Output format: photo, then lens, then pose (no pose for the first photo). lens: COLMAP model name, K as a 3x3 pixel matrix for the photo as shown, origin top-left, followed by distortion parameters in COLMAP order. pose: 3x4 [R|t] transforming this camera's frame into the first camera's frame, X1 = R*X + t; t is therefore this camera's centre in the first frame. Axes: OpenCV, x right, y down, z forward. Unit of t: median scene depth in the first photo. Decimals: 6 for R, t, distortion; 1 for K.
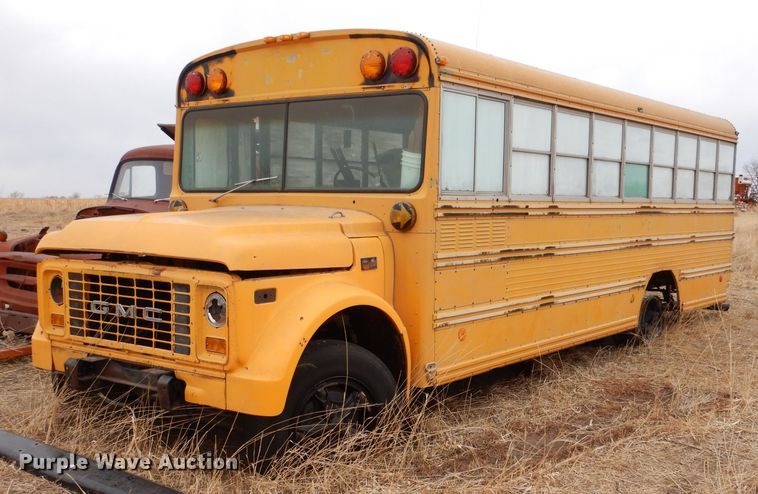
lens RADIAL K [[880.1, 0, 376.6], [0, 880.1, 252.8], [0, 0, 1]] dist [0.003991, 0.000000]
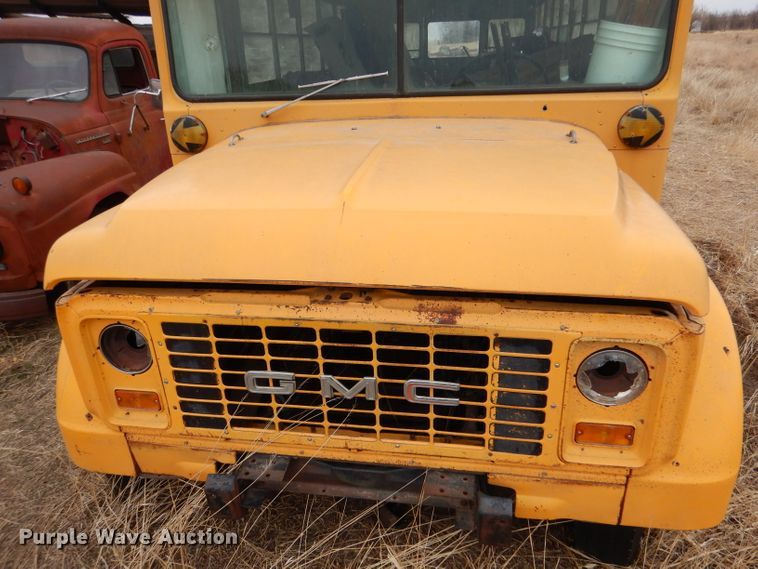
lens RADIAL K [[552.7, 0, 380.8], [0, 552.7, 279.0], [0, 0, 1]] dist [0.019470, -0.009874]
pose [[0.881762, -0.223909, 0.415163, -0.321854], [0.075579, 0.935847, 0.344207, -0.084618], [-0.465600, -0.272132, 0.842117, 0.611897]]
